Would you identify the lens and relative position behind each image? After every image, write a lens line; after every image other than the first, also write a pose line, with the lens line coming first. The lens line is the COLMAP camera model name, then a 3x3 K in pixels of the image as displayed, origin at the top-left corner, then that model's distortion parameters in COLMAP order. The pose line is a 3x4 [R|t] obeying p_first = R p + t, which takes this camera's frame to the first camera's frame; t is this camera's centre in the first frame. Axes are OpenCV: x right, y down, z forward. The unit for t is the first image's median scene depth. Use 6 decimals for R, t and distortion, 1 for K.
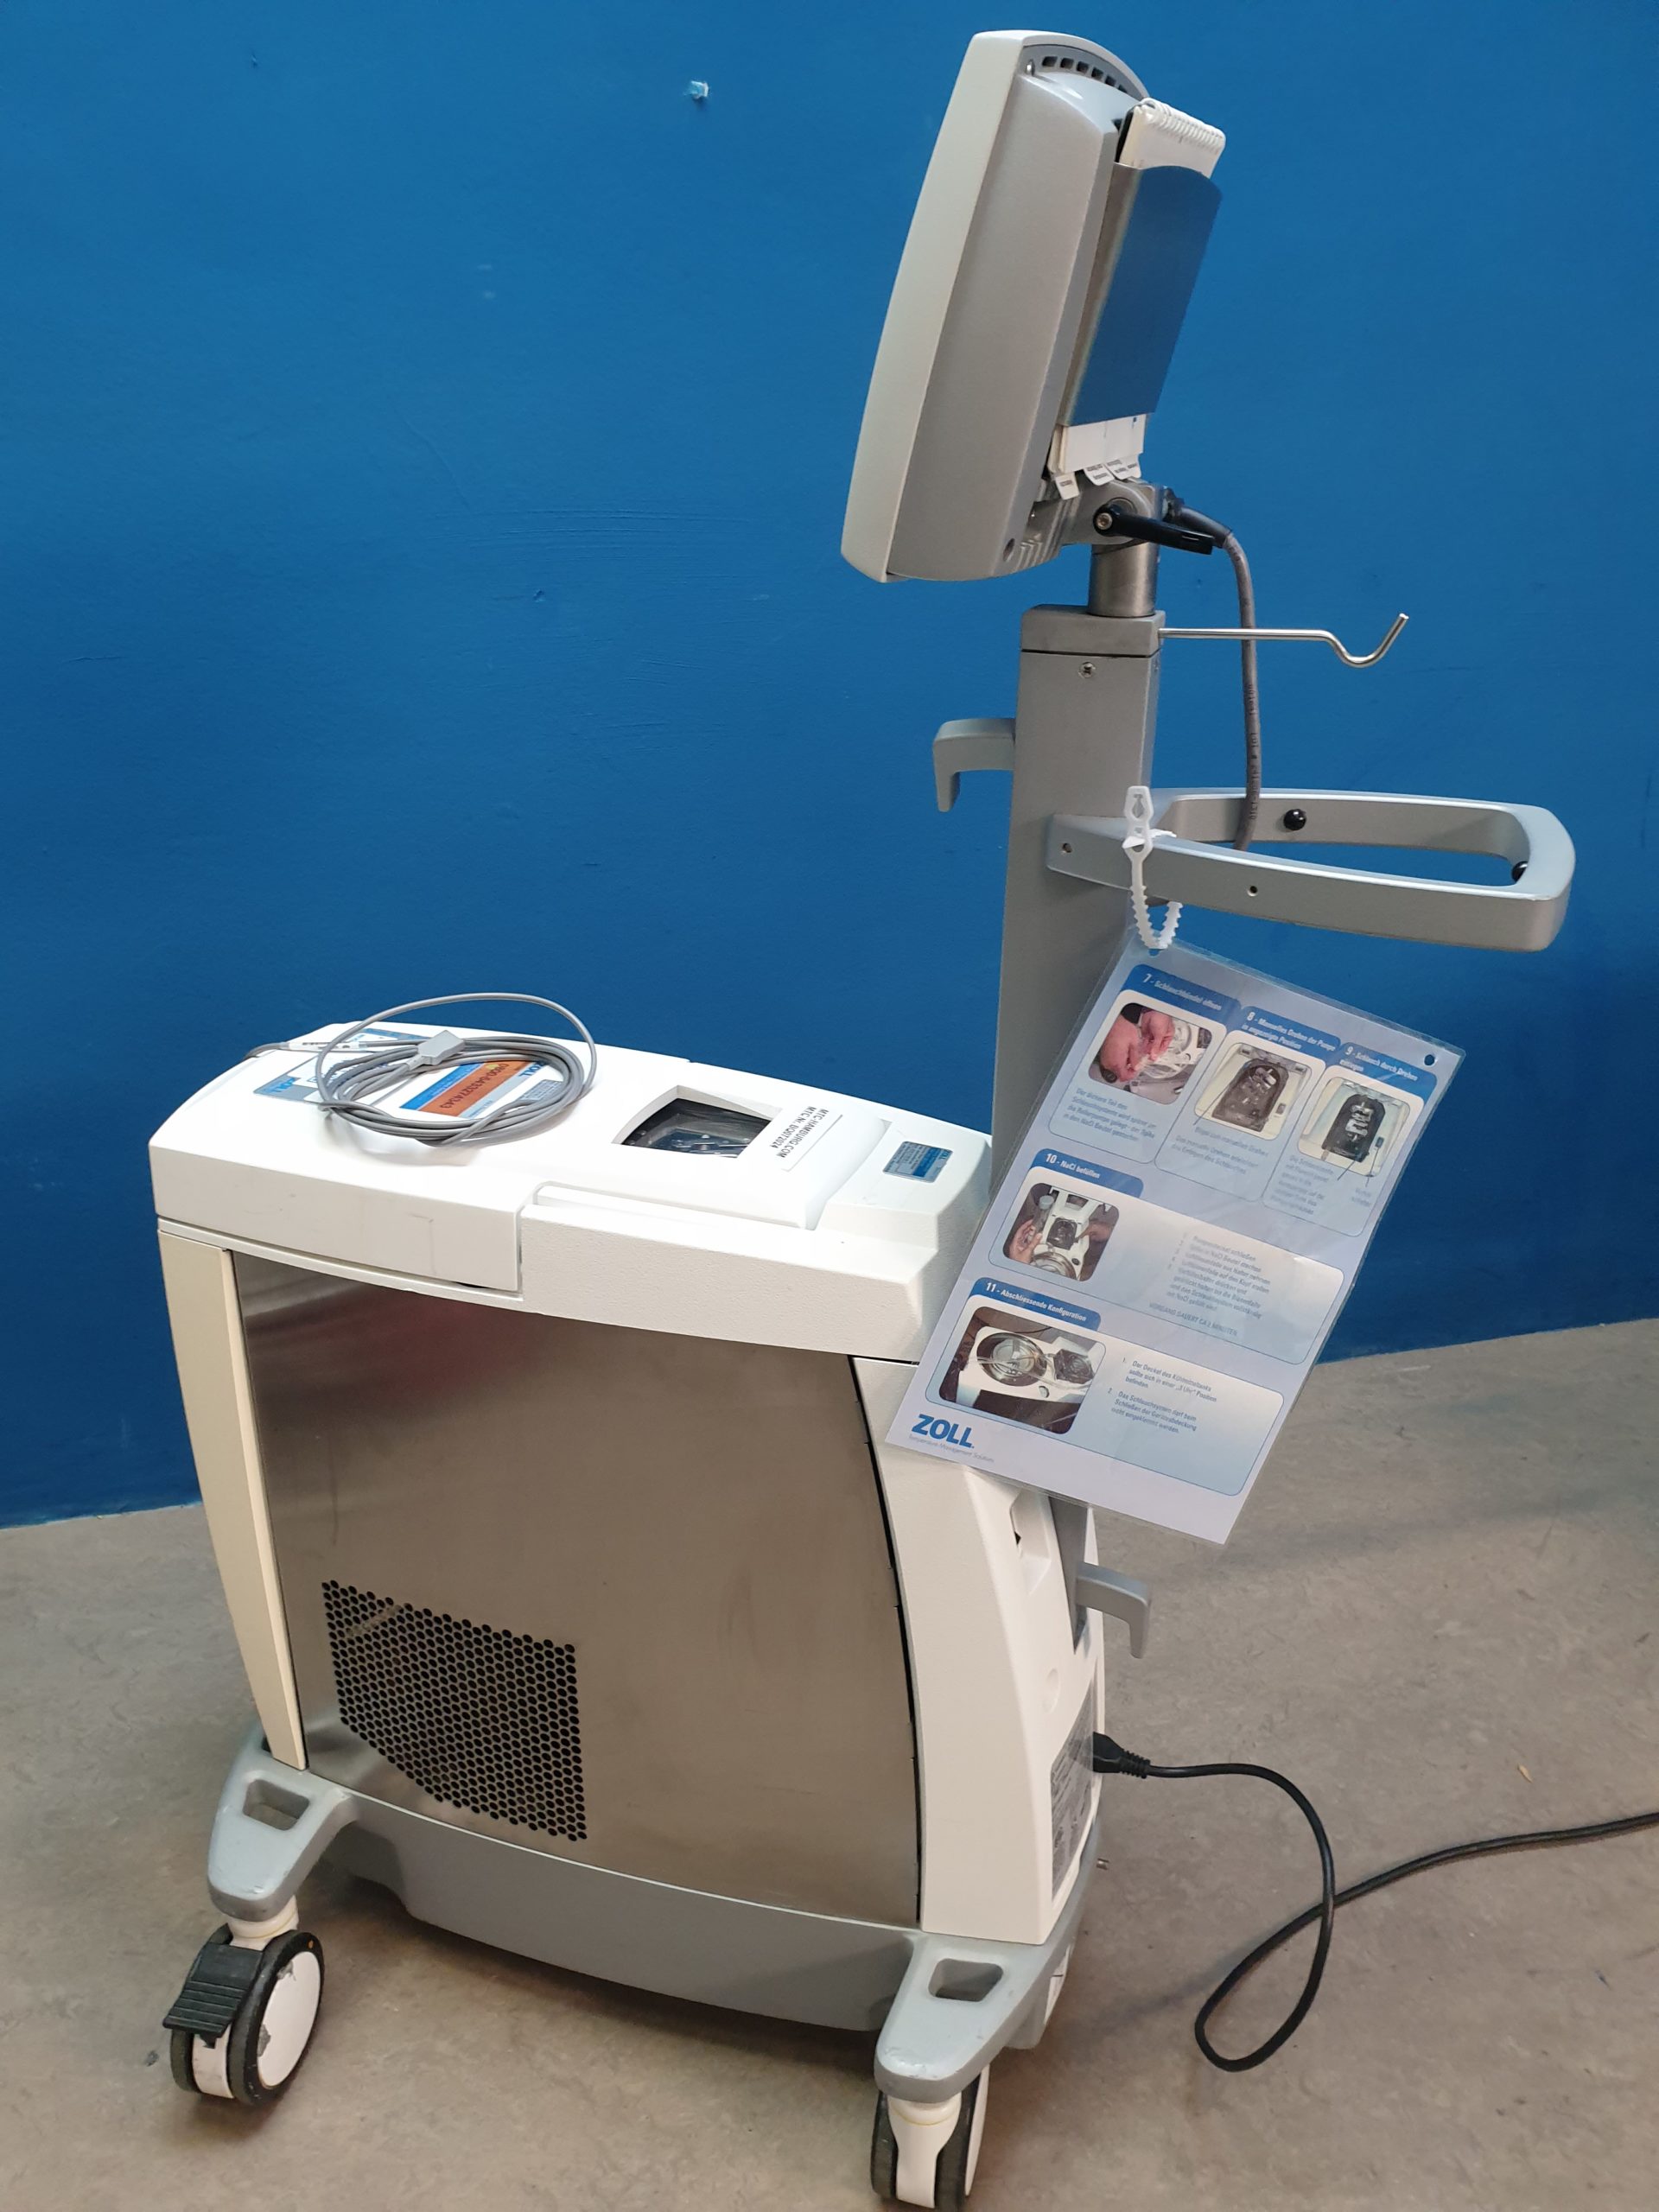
lens RADIAL K [[1702.8, 0, 803.5], [0, 1702.8, 1105.8], [0, 0, 1]] dist [0.008813, 0.010346]
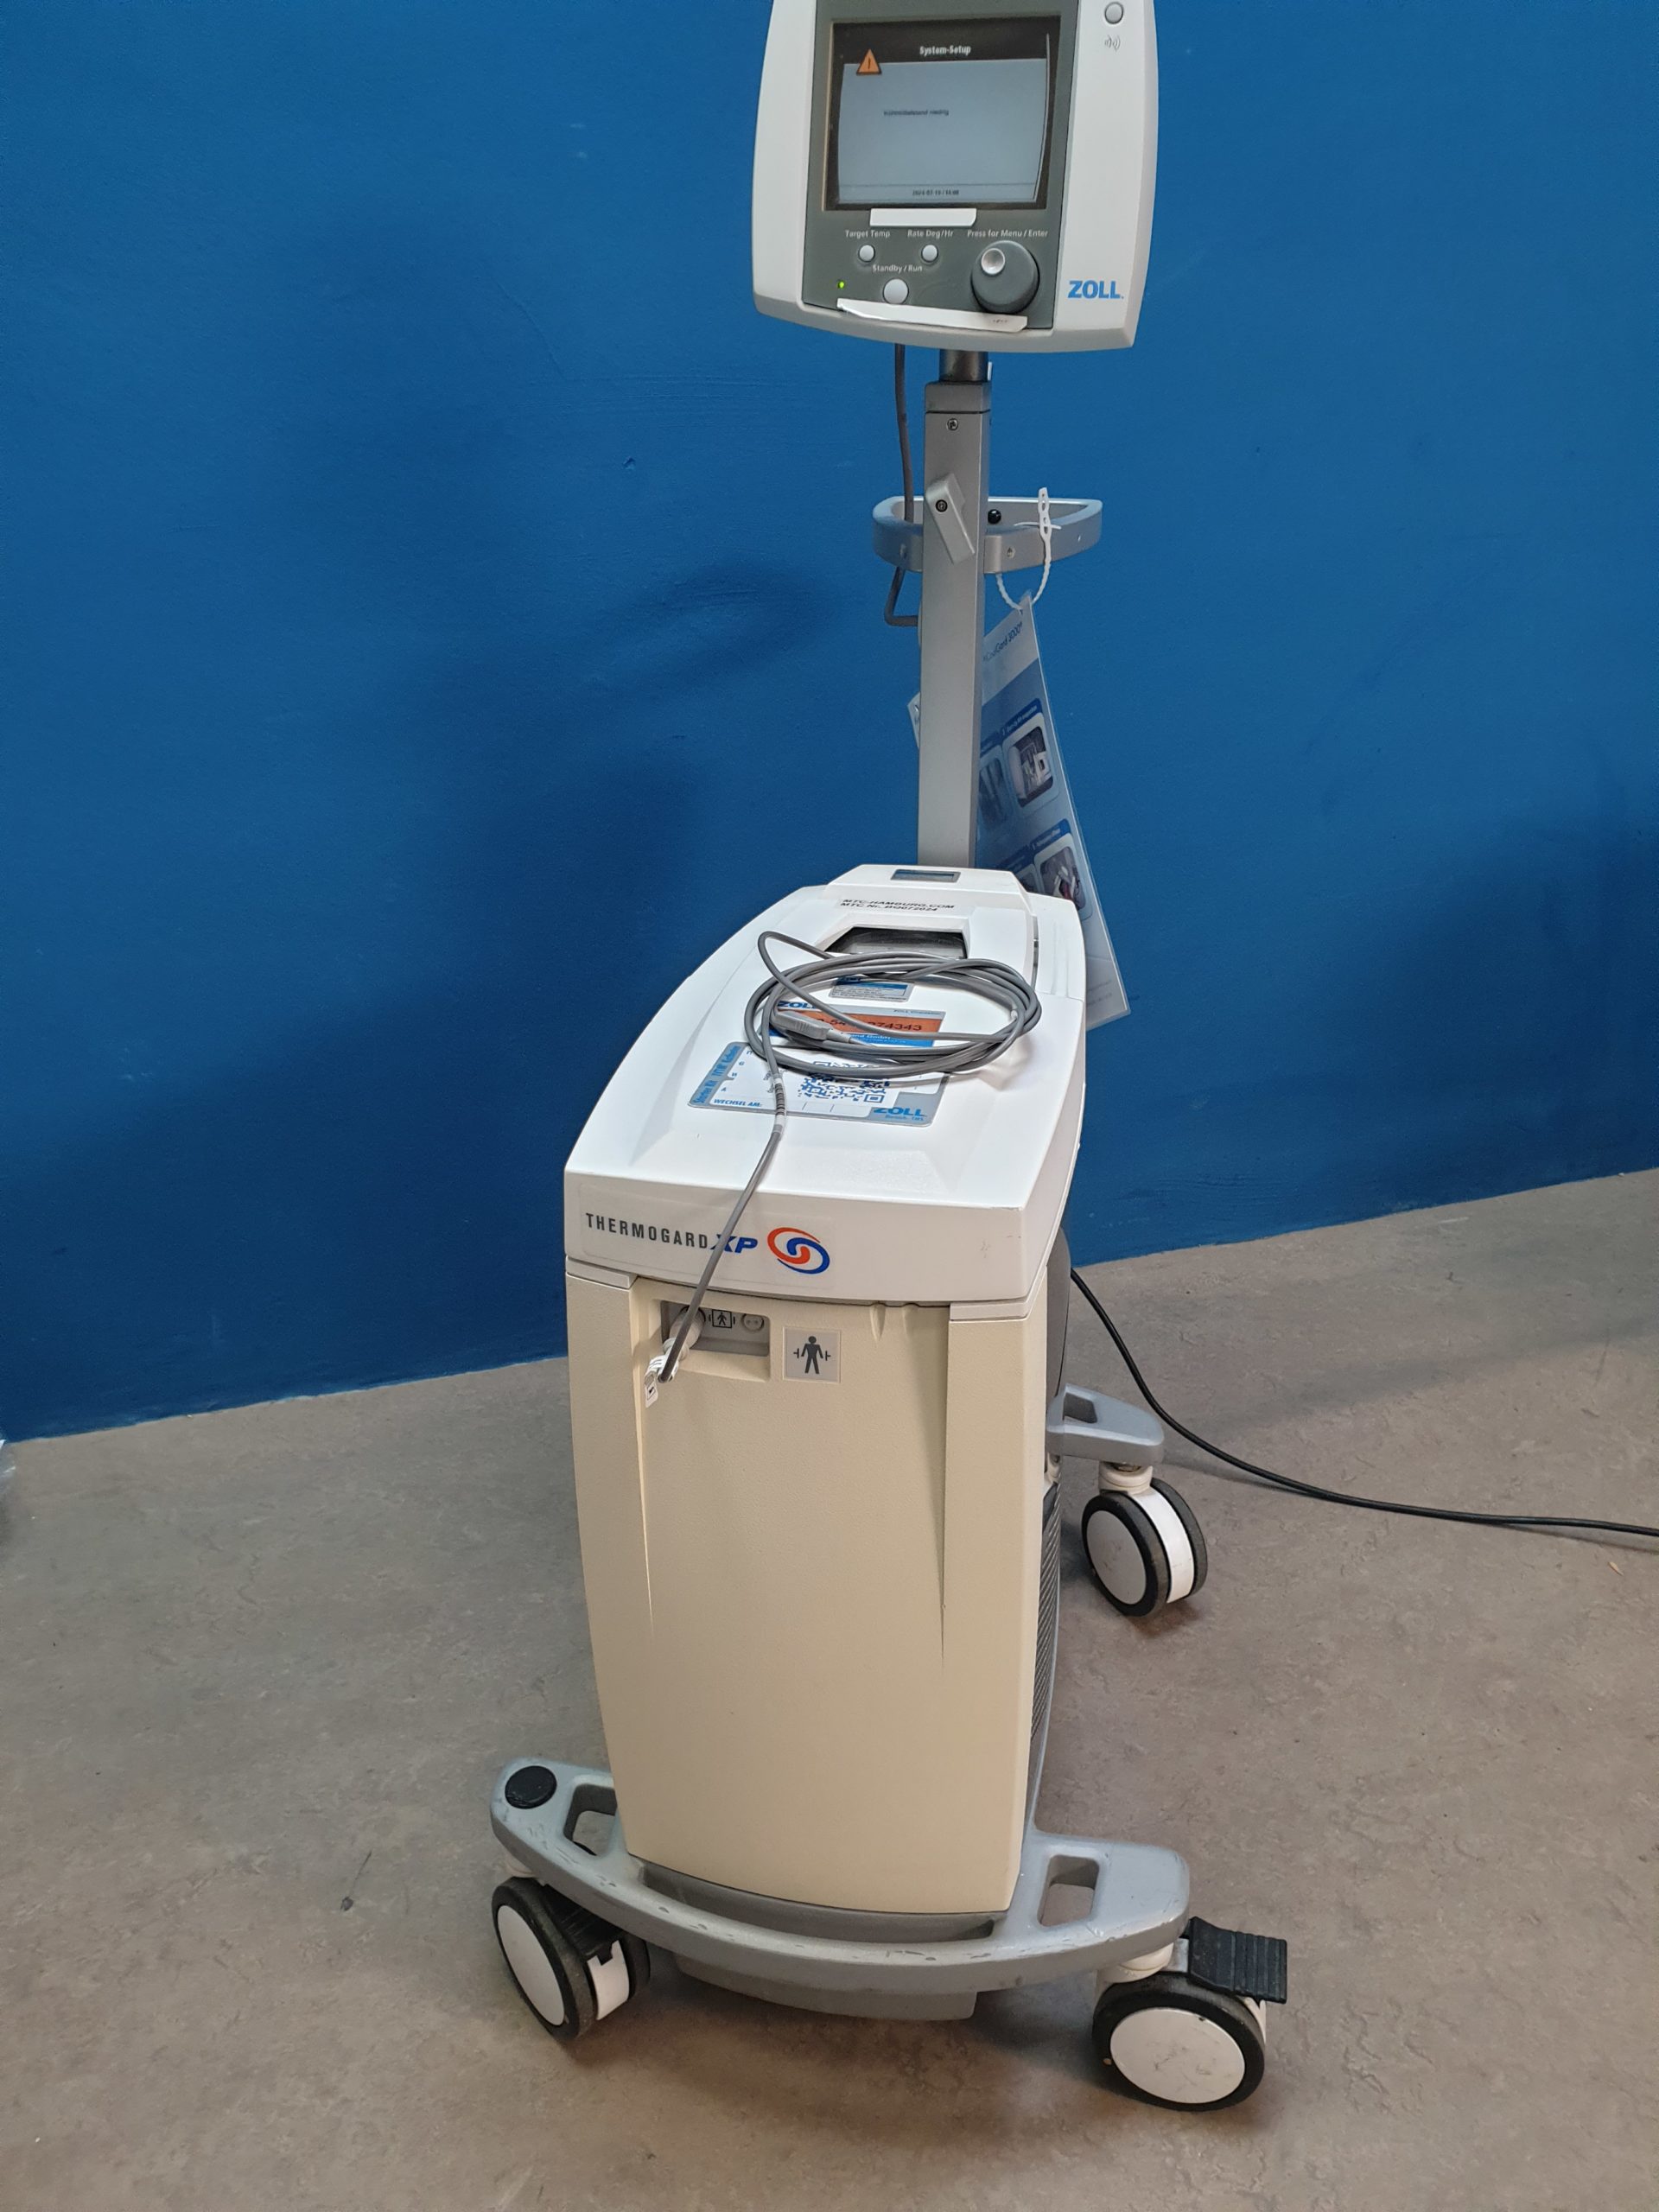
lens RADIAL K [[1709.2, 0, 836.5], [0, 1709.2, 1089.6], [0, 0, 1]] dist [0.004285, 0.007415]
pose [[0.996680, -0.039041, 0.071450, -0.144609], [0.037950, 0.999142, 0.016566, 0.069163], [-0.072035, -0.013799, 0.997307, -0.021835]]
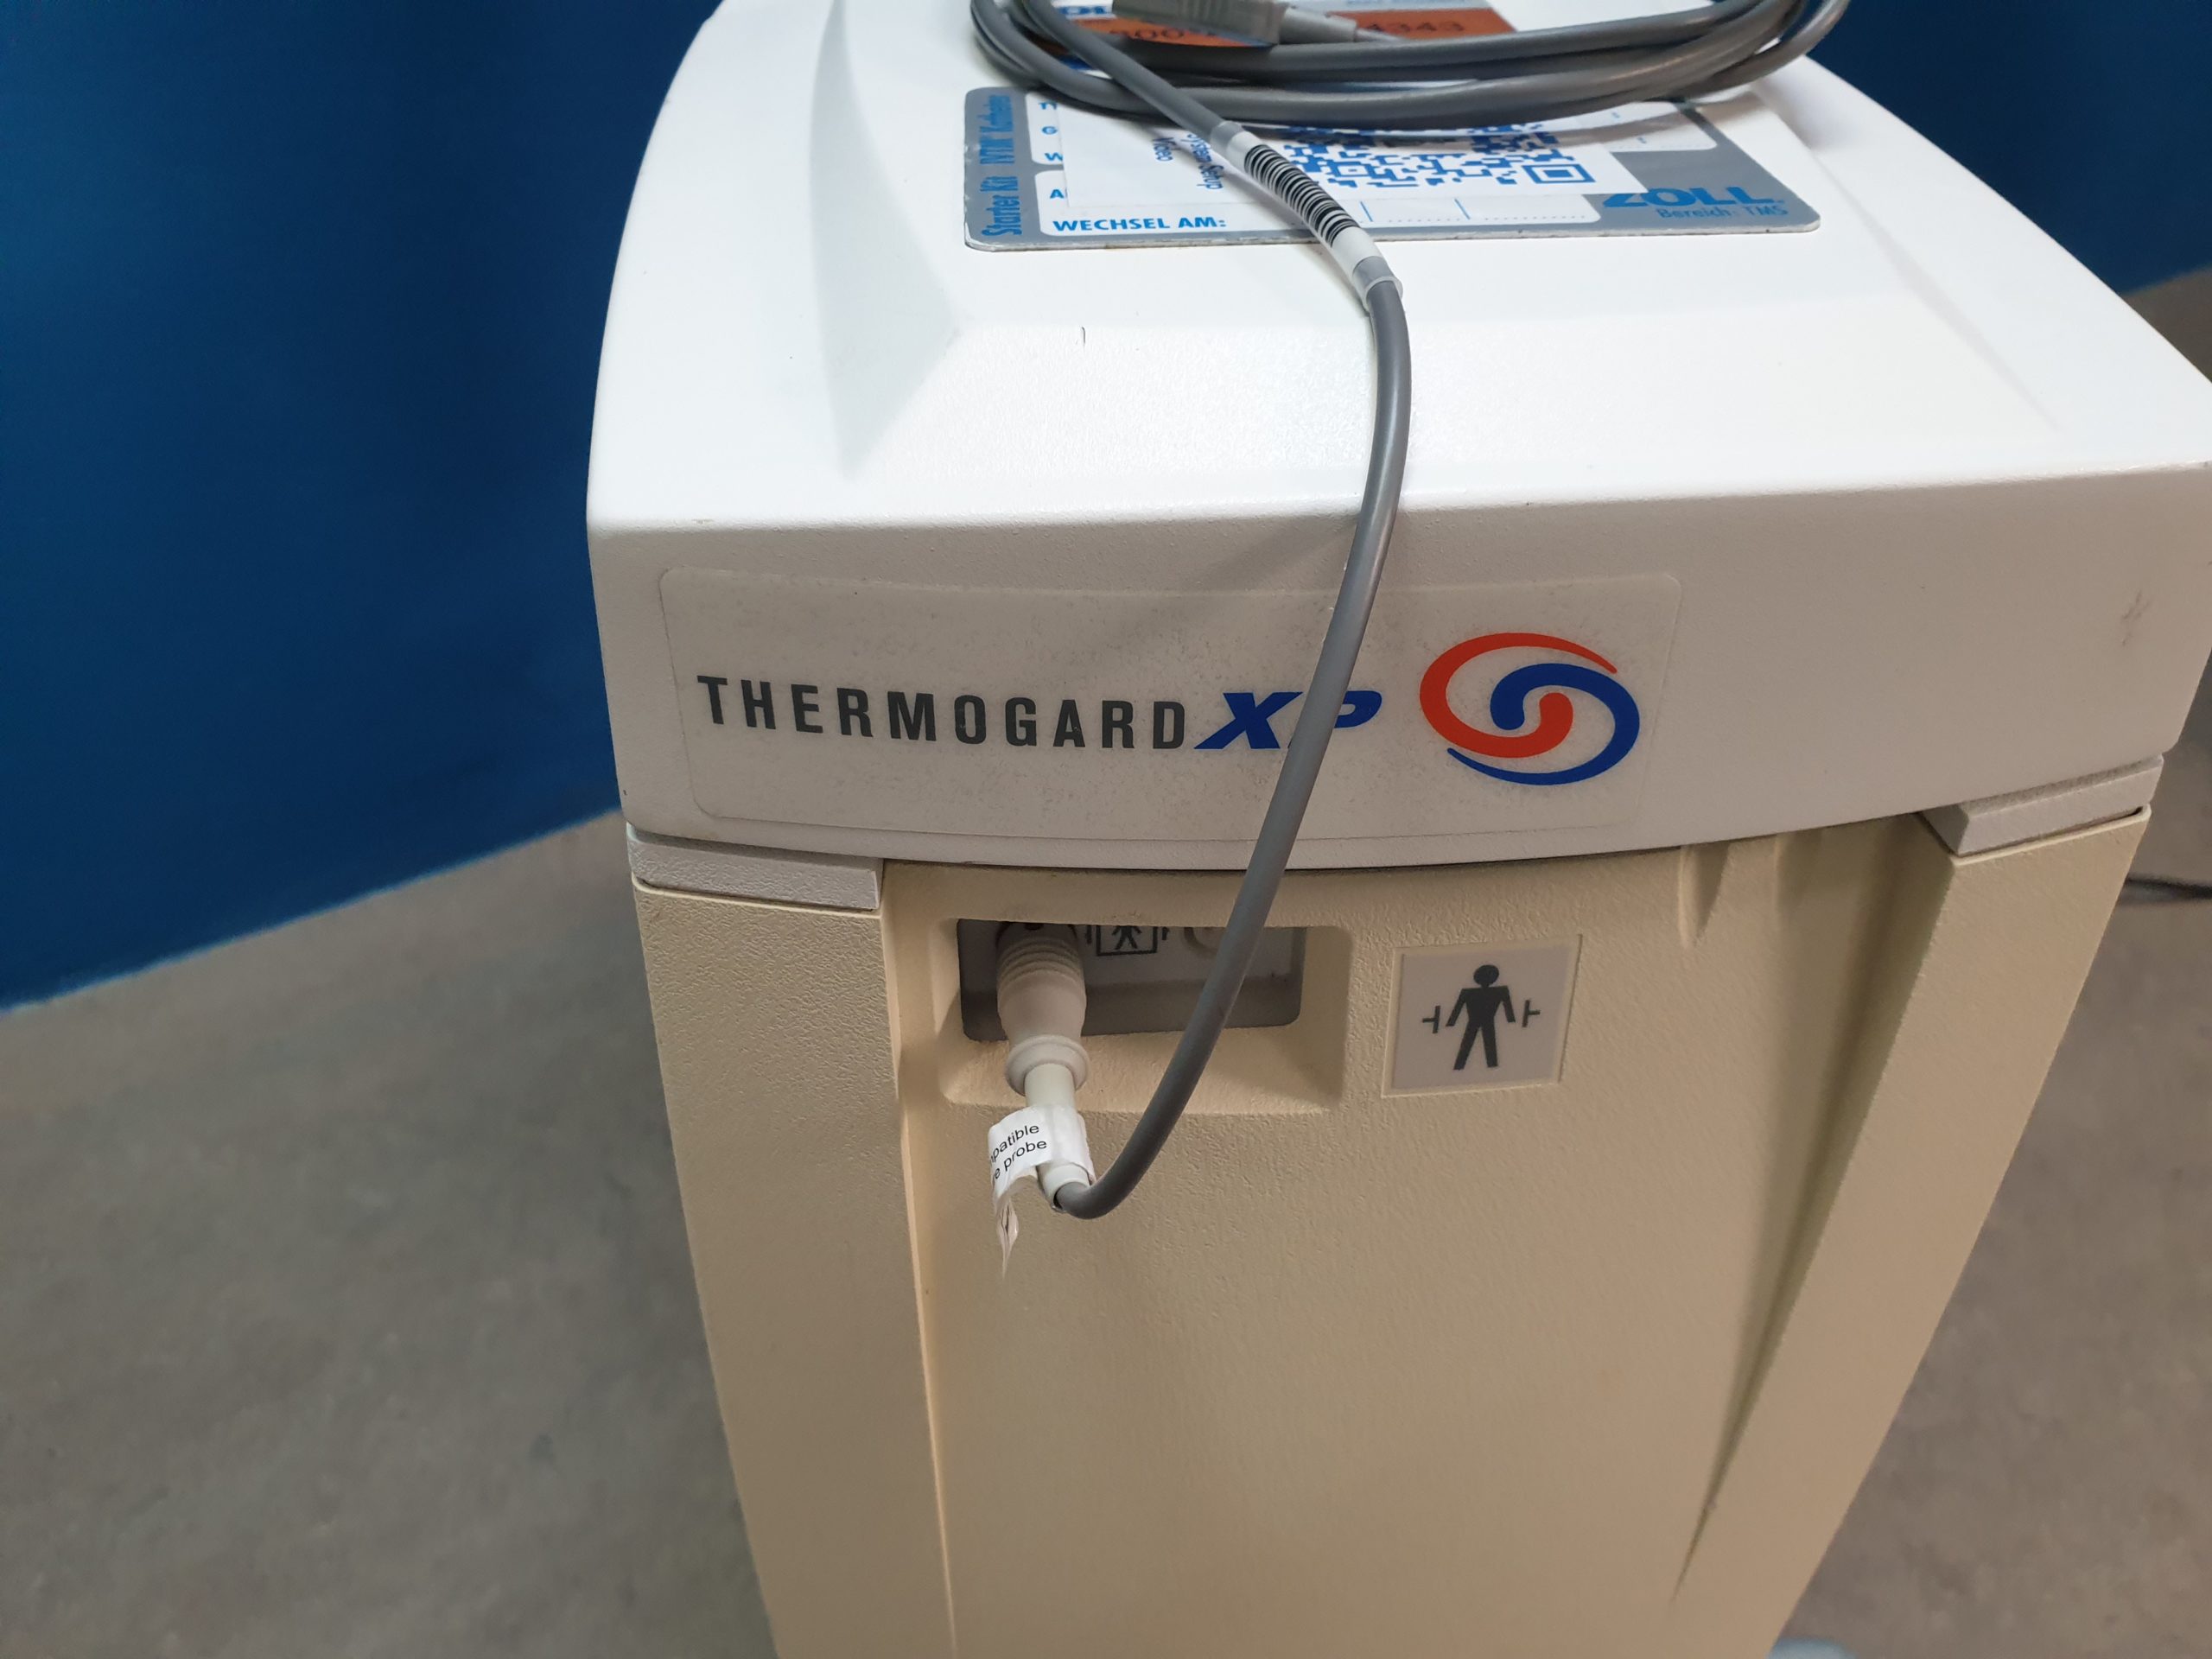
lens RADIAL K [[1733.8, 0, 1047.0], [0, 1733.8, 824.0], [0, 0, 1]] dist [0.004262, 0.004835]
pose [[0.944126, -0.207247, 0.256273, -0.214828], [0.142615, 0.957885, 0.249234, 0.100019], [-0.297133, -0.198760, 0.933920, 0.483668]]
